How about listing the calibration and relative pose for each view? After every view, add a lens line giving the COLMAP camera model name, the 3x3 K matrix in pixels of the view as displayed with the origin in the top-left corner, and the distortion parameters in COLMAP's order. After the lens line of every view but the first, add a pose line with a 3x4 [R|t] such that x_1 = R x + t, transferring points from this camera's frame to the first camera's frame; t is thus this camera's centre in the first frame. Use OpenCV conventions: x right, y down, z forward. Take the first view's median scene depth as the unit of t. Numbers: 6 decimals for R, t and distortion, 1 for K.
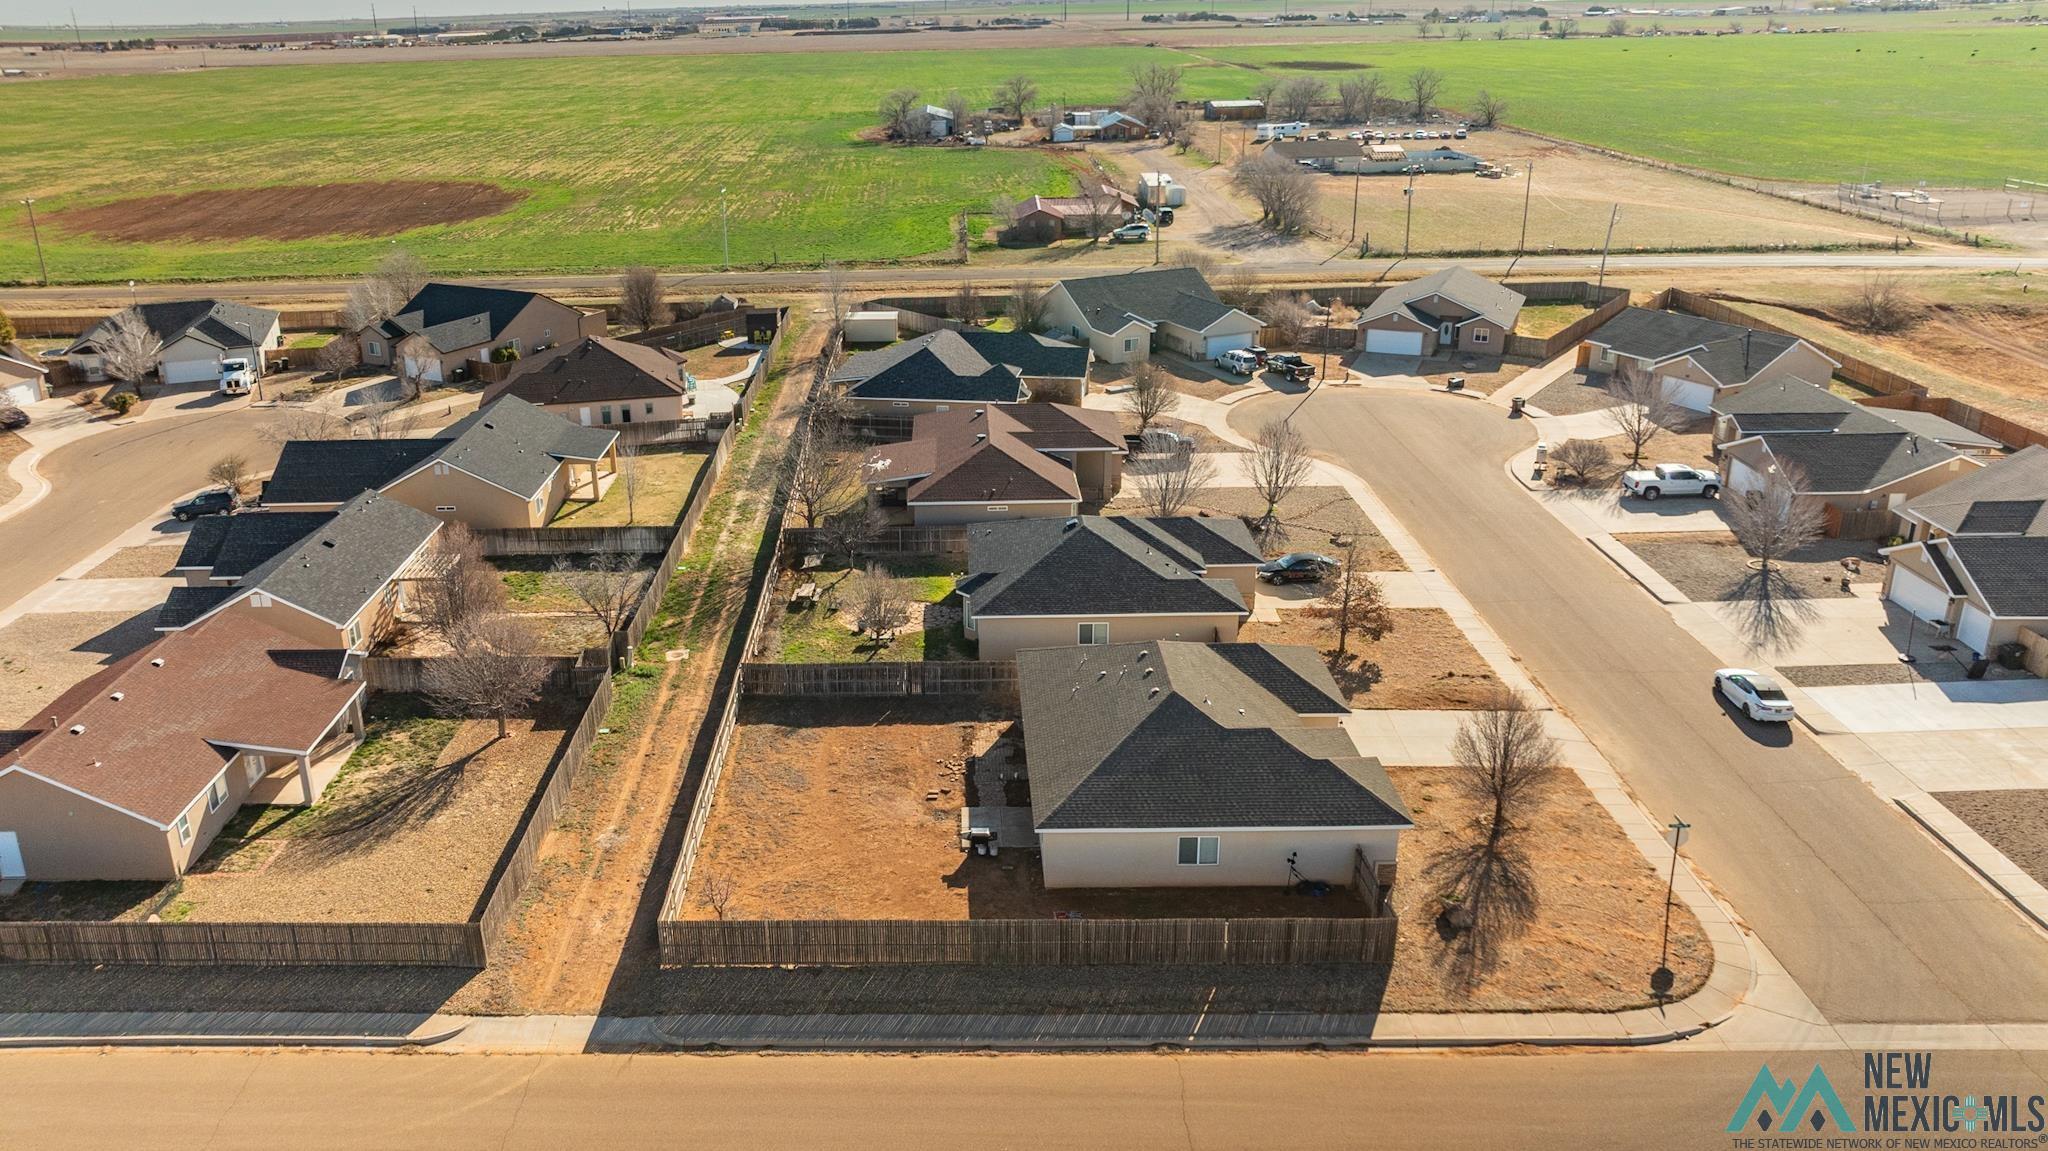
lens RADIAL K [[1514.2, 0, 903.4], [0, 1514.2, 578.5], [0, 0, 1]] dist [-0.024062, 0.004301]
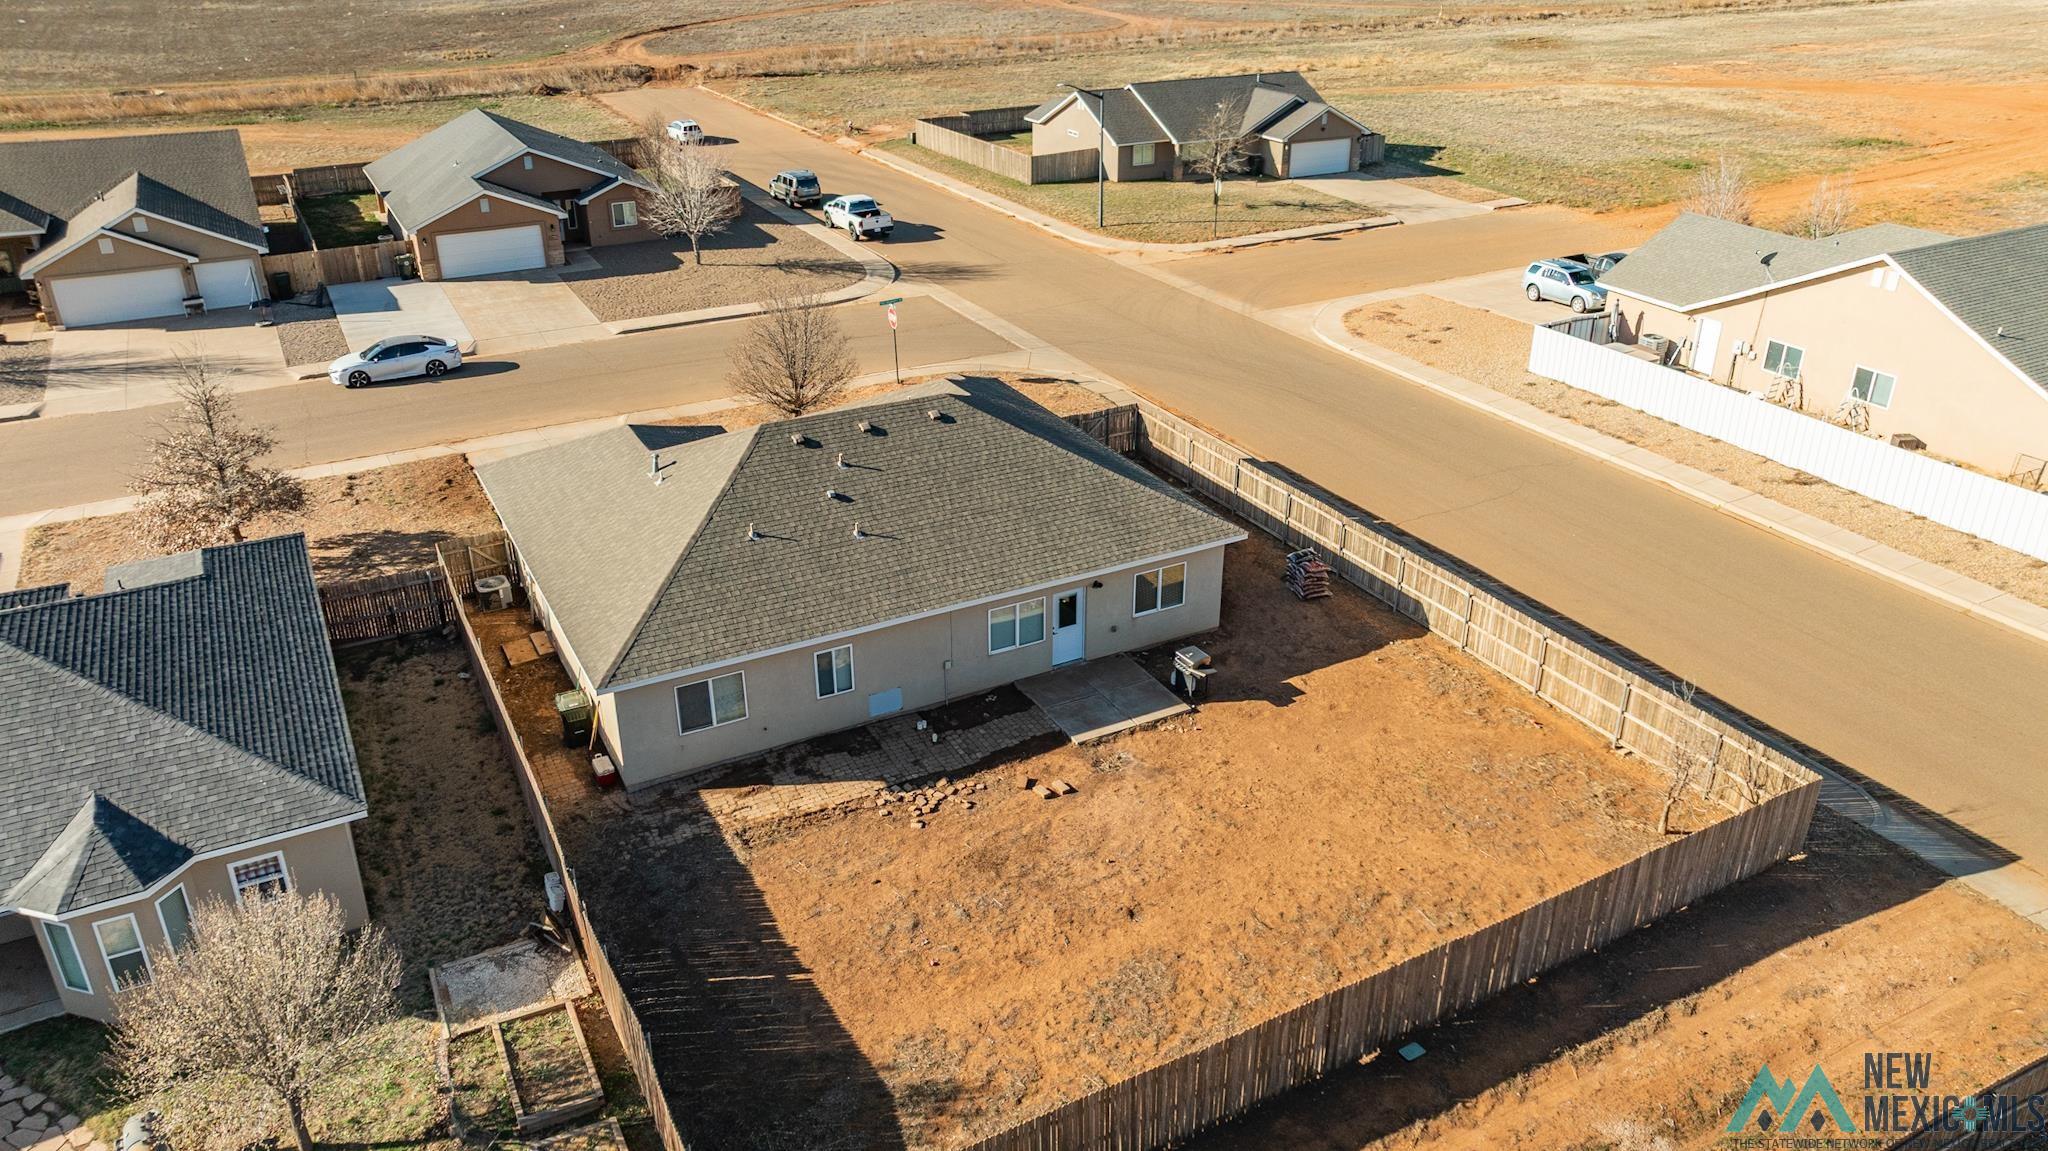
lens RADIAL K [[1455.7, 0, 997.8], [0, 1455.7, 569.5], [0, 0, 1]] dist [-0.017955, -0.002626]
pose [[-0.490073, -0.357135, 0.795163, -0.327328], [0.319418, 0.775189, 0.545027, -0.185159], [-0.811049, 0.521093, -0.265823, 1.064667]]
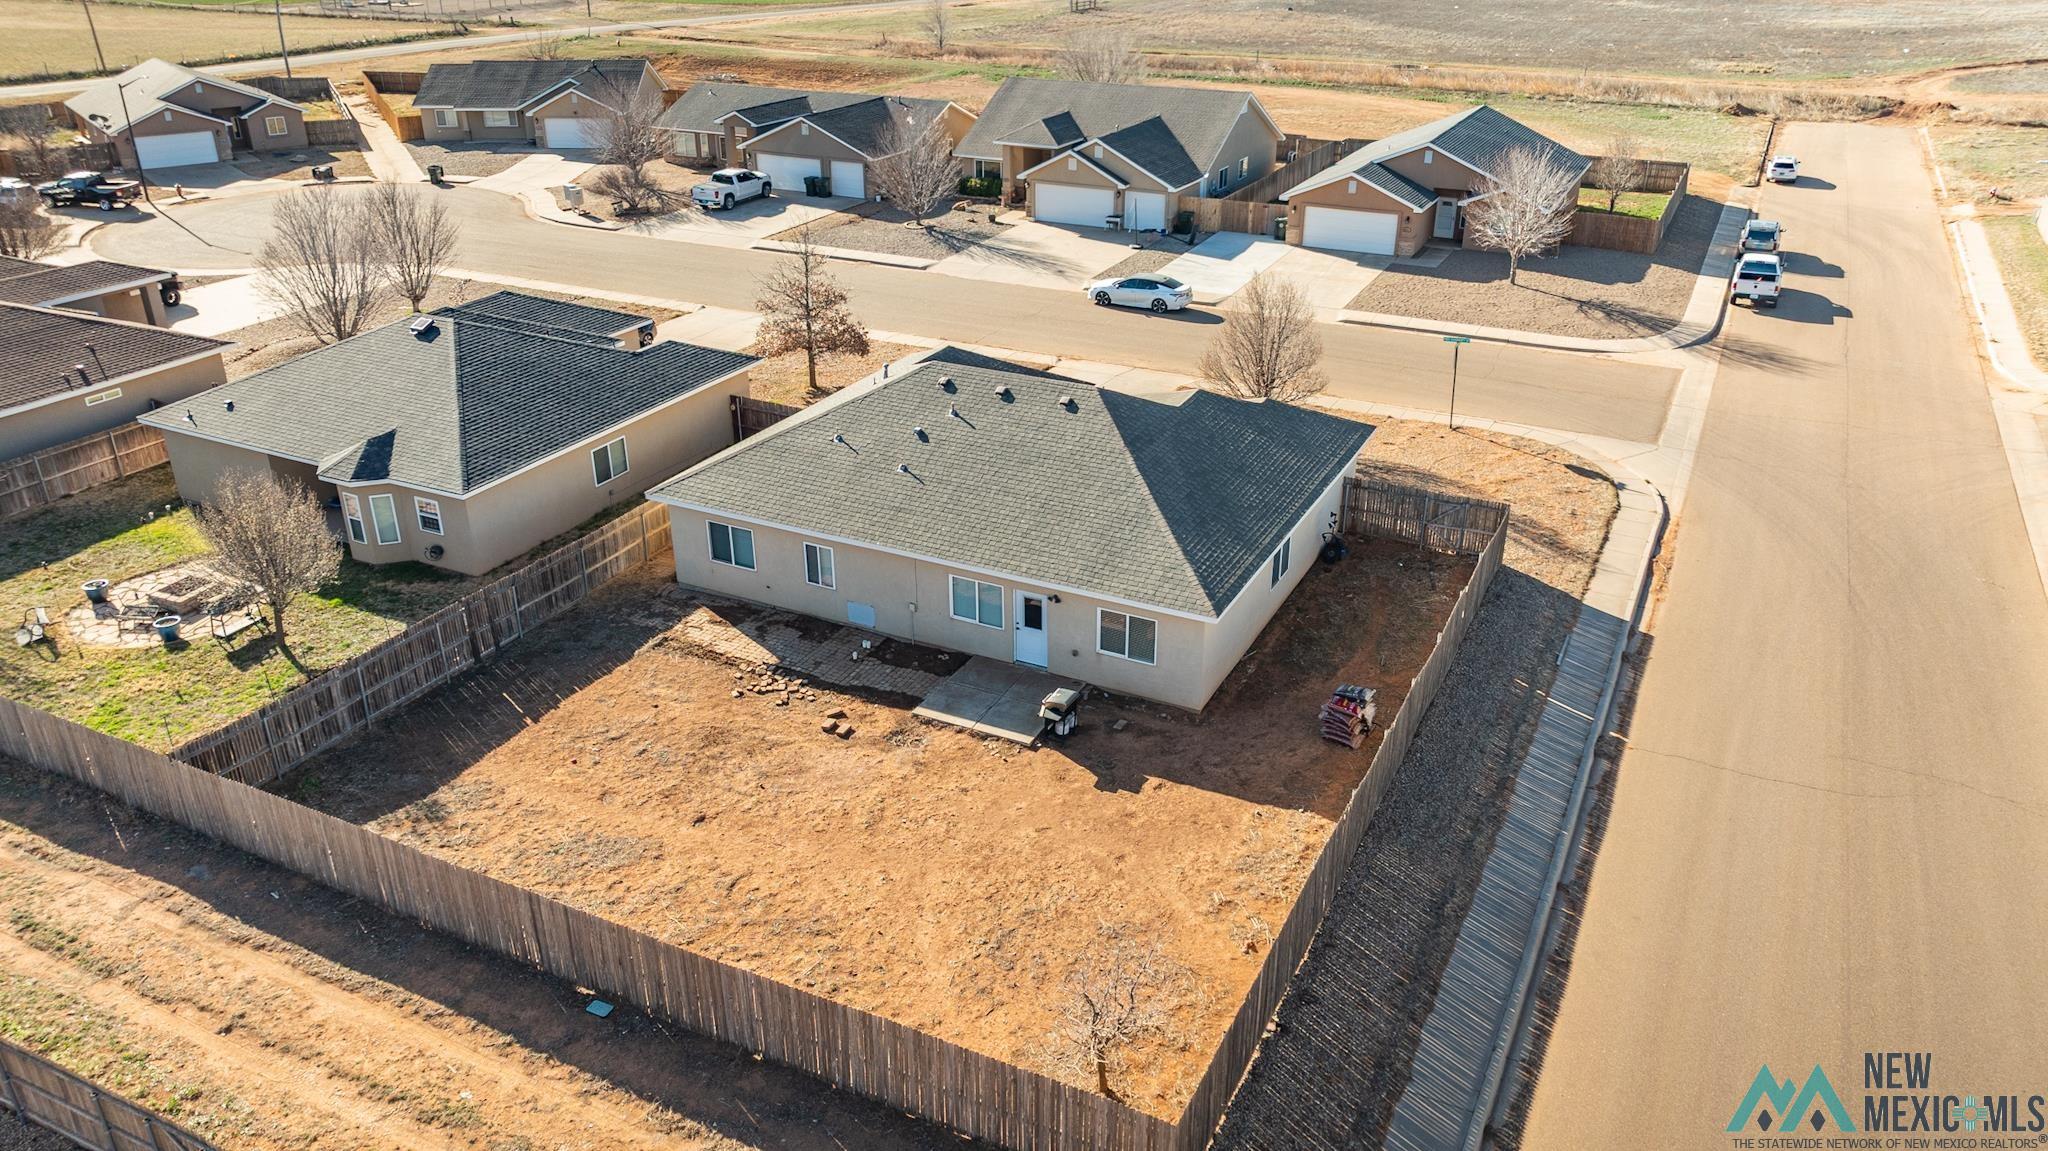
lens RADIAL K [[1430.8, 0, 1037.8], [0, 1430.8, 576.9], [0, 0, 1]] dist [-0.014202, -0.006292]
pose [[0.424058, -0.376917, 0.823473, -0.347425], [0.311101, 0.914571, 0.258409, -0.019960], [-0.850524, 0.146603, 0.505091, 0.637792]]
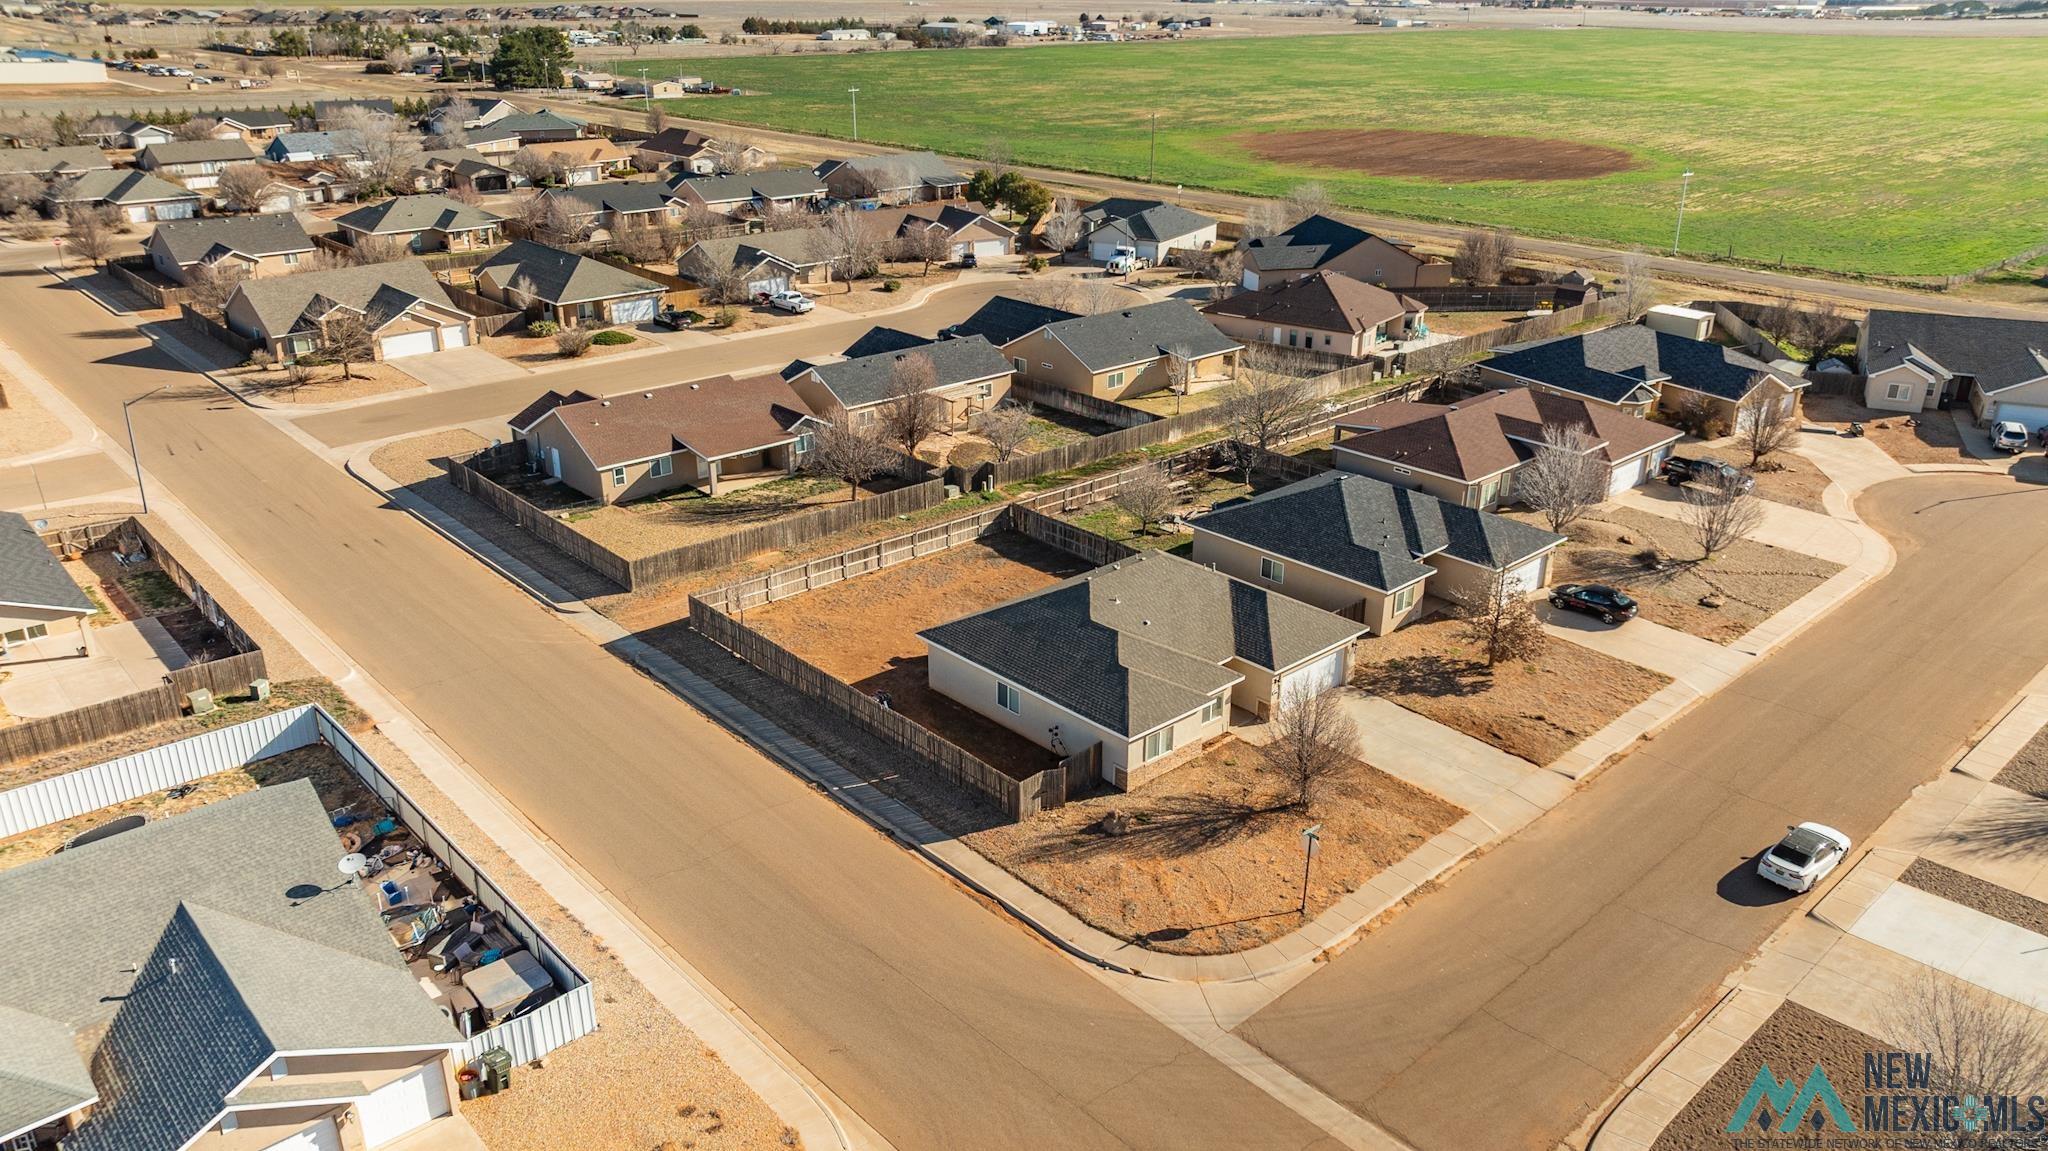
lens RADIAL K [[1430.8, 0, 1037.8], [0, 1430.8, 576.9], [0, 0, 1]] dist [-0.014202, -0.006292]
pose [[0.704498, 0.302007, -0.642242, 0.768475], [-0.276578, 0.950225, 0.143445, -0.068903], [0.653596, 0.076573, 0.752960, 0.125055]]
